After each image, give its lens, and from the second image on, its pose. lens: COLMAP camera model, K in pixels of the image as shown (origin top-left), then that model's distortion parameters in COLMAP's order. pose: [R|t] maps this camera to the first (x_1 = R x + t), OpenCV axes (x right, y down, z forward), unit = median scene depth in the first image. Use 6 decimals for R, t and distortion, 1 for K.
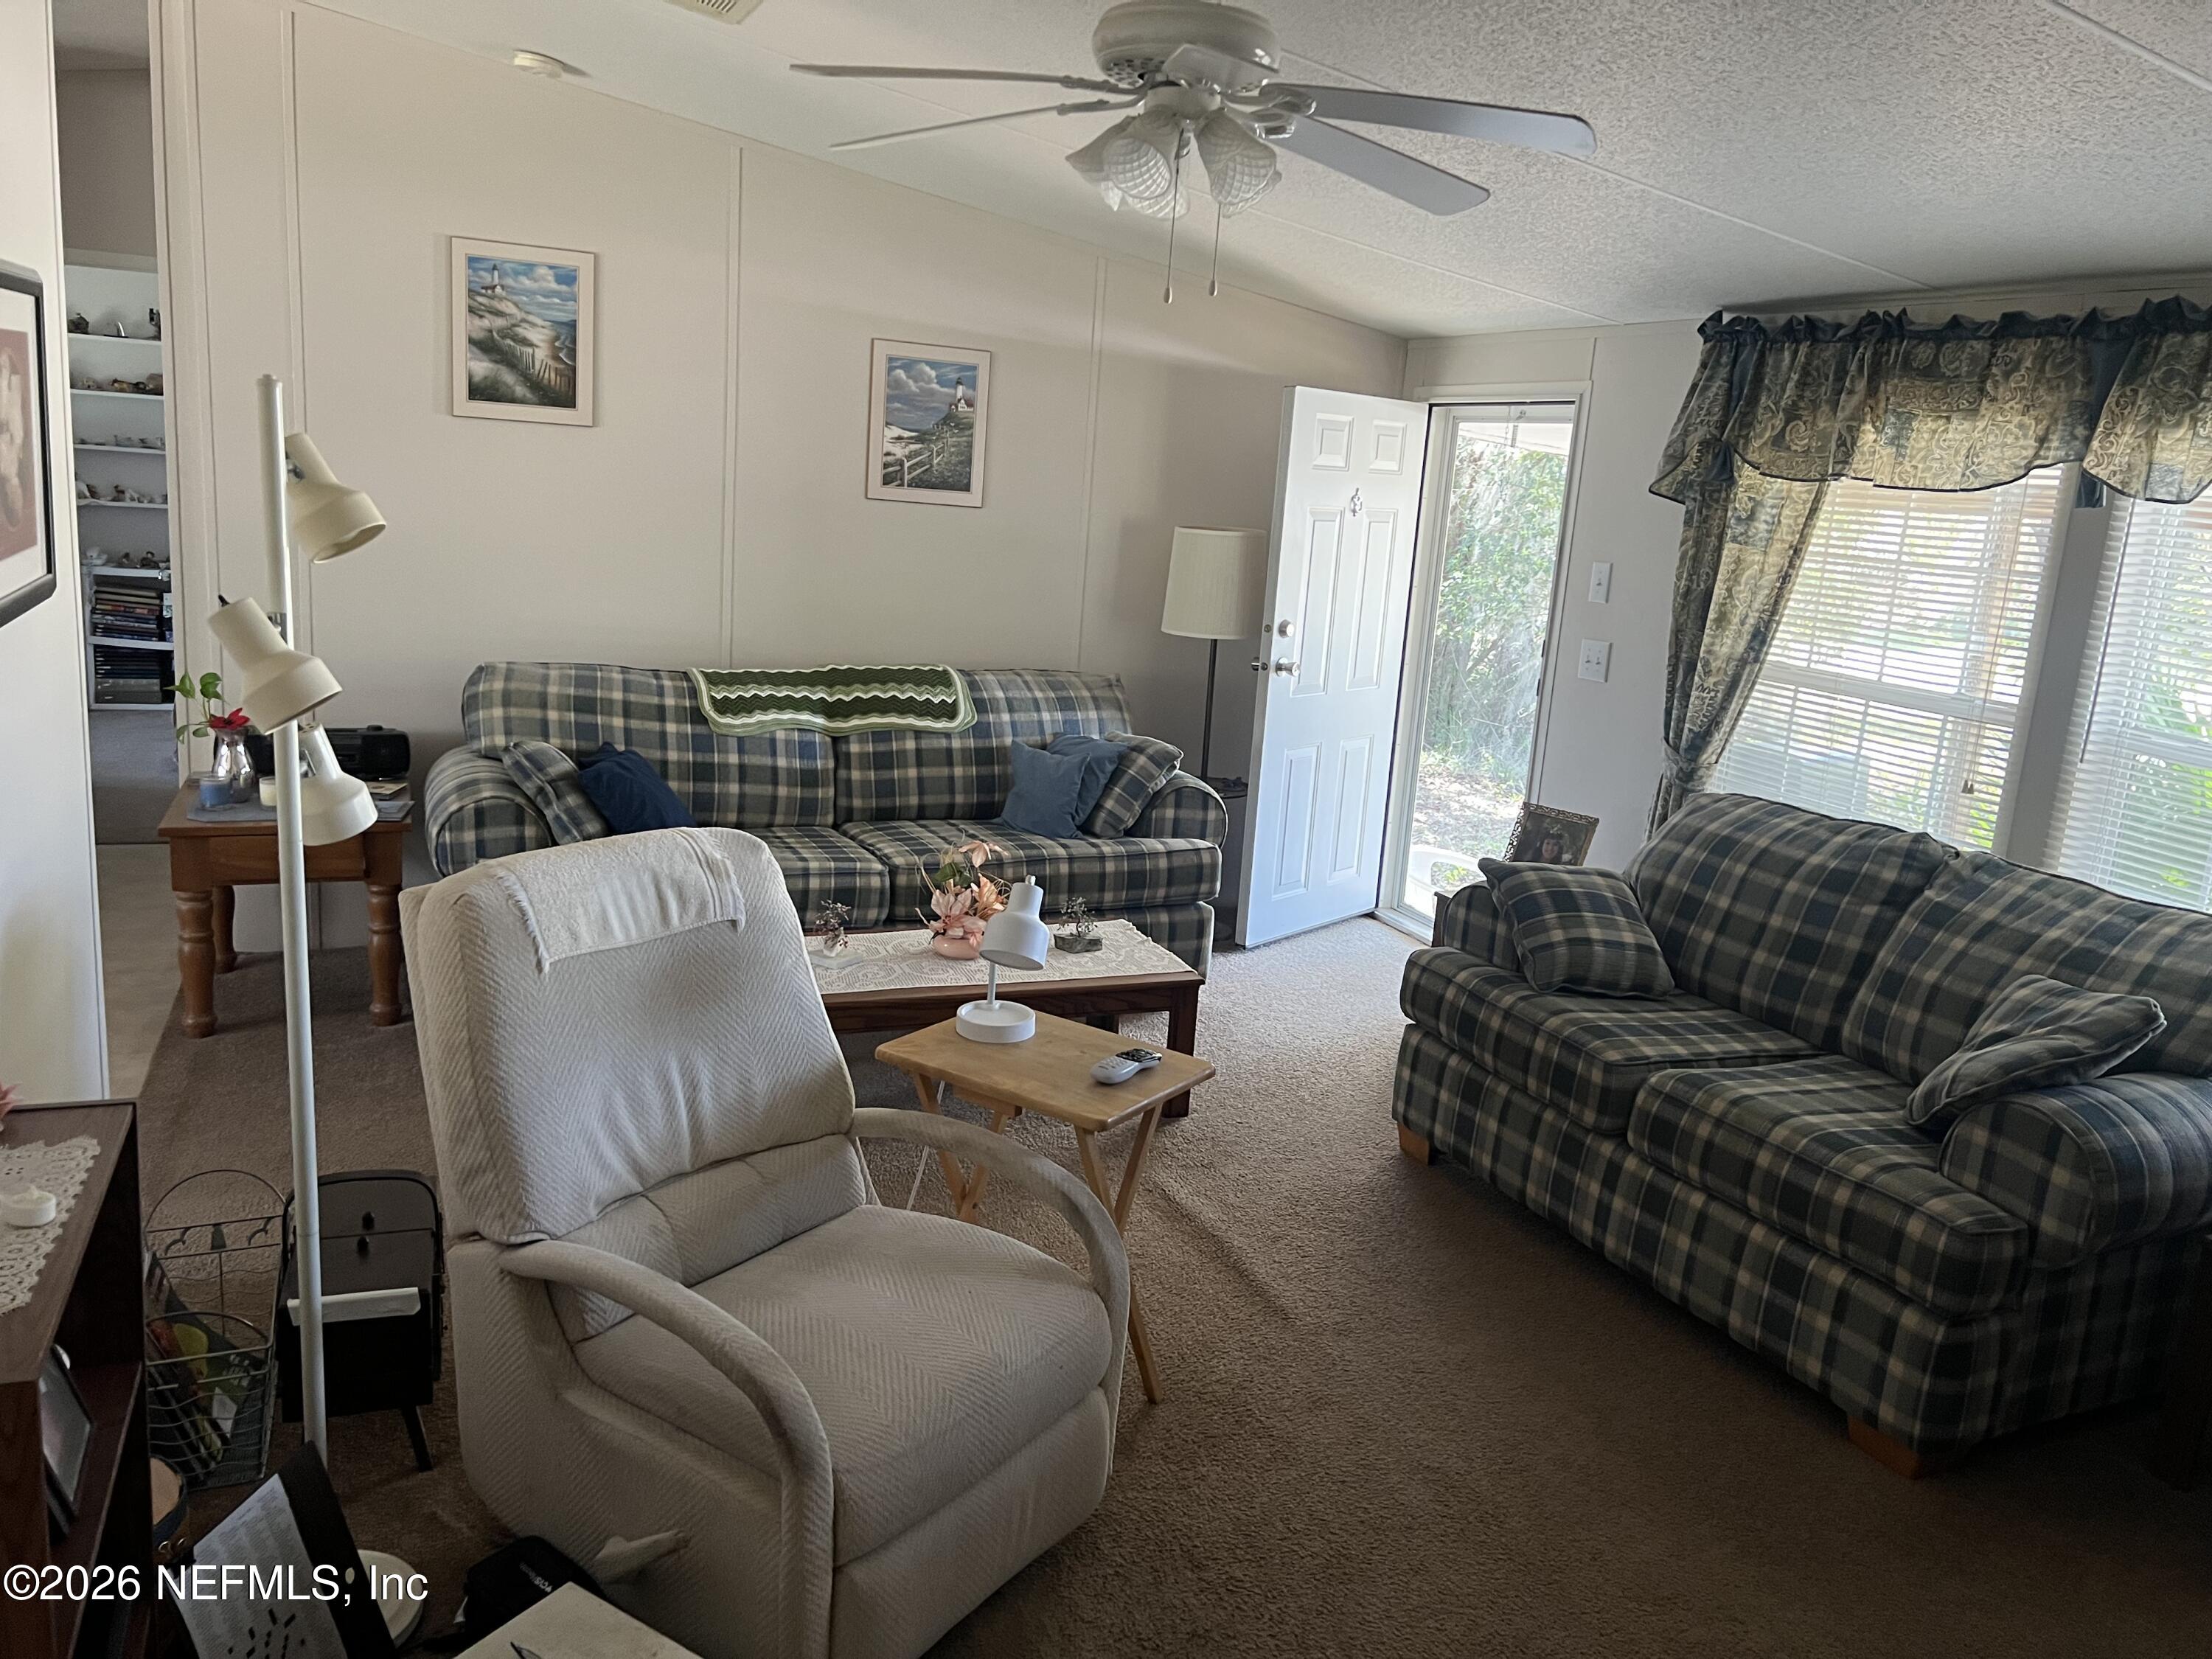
lens RADIAL K [[1660.8, 0, 1090.2], [0, 1660.8, 824.5], [0, 0, 1]] dist [0.054316, -0.063167]
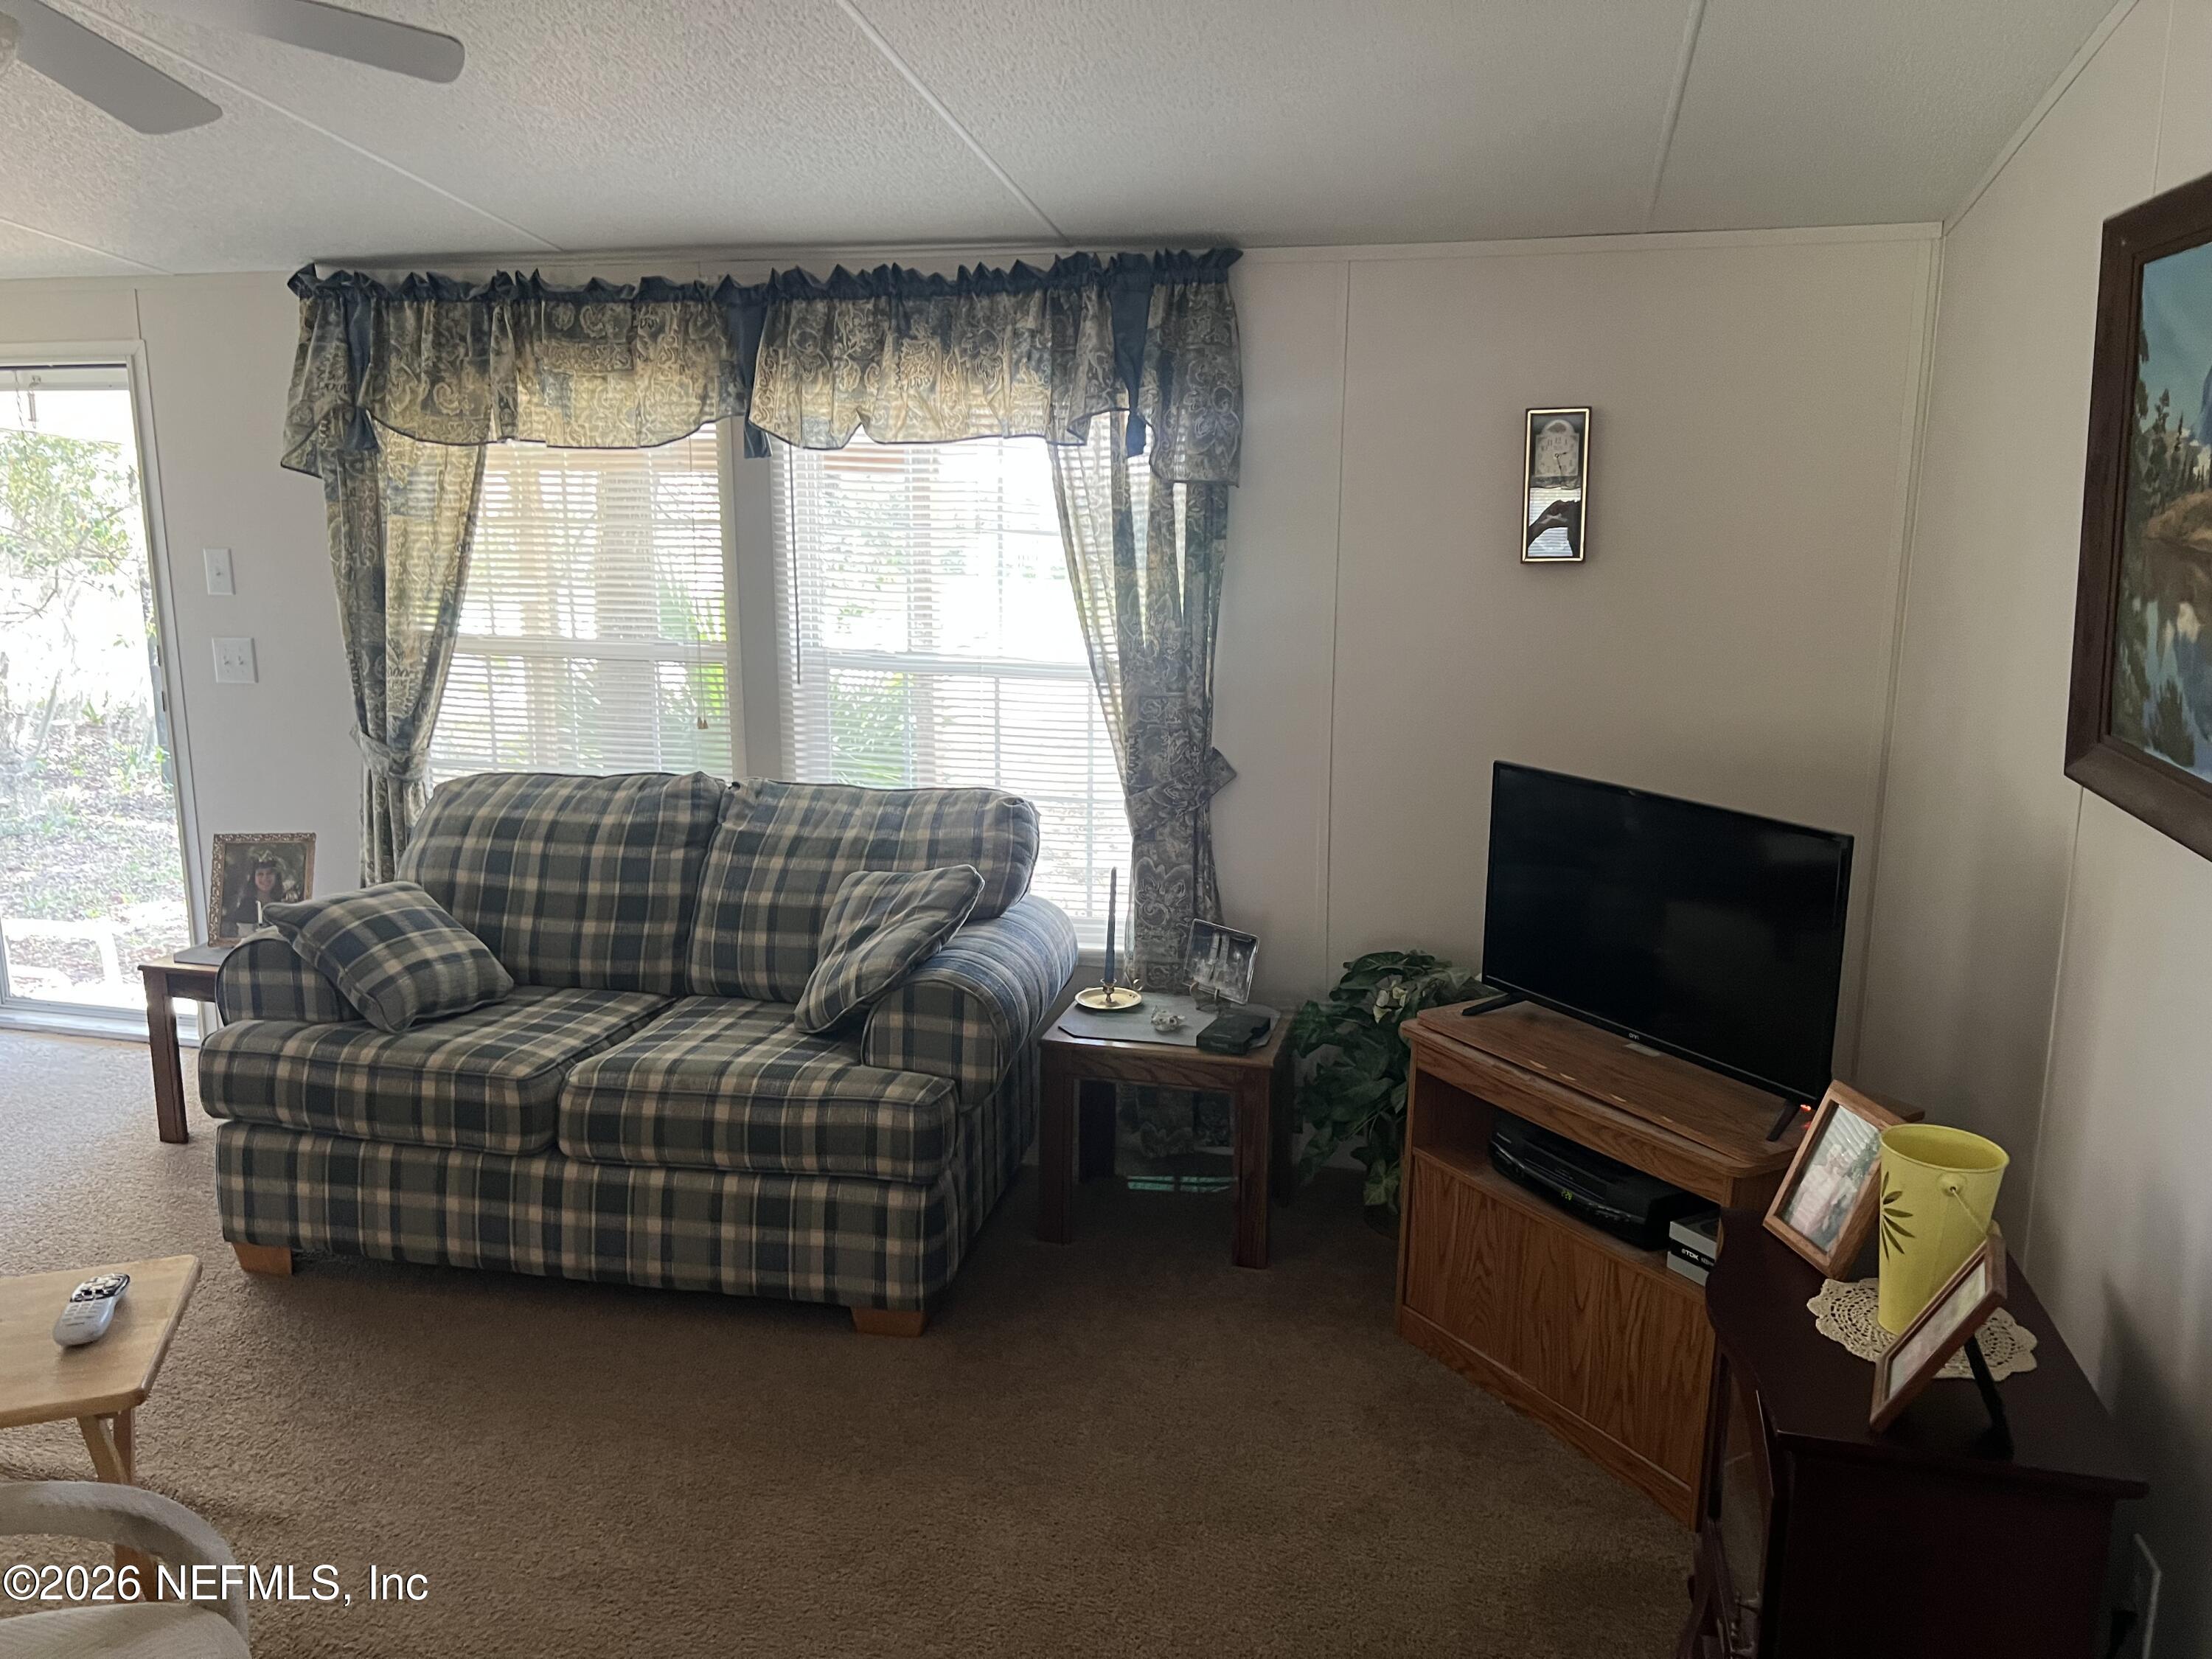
lens RADIAL K [[1660.8, 0, 1103.1], [0, 1660.8, 817.1], [0, 0, 1]] dist [0.054316, -0.063167]
pose [[0.600922, -0.223587, 0.767399, -0.165861], [0.209190, 0.970609, 0.118985, -0.039403], [-0.771448, 0.089032, 0.630032, 0.142289]]
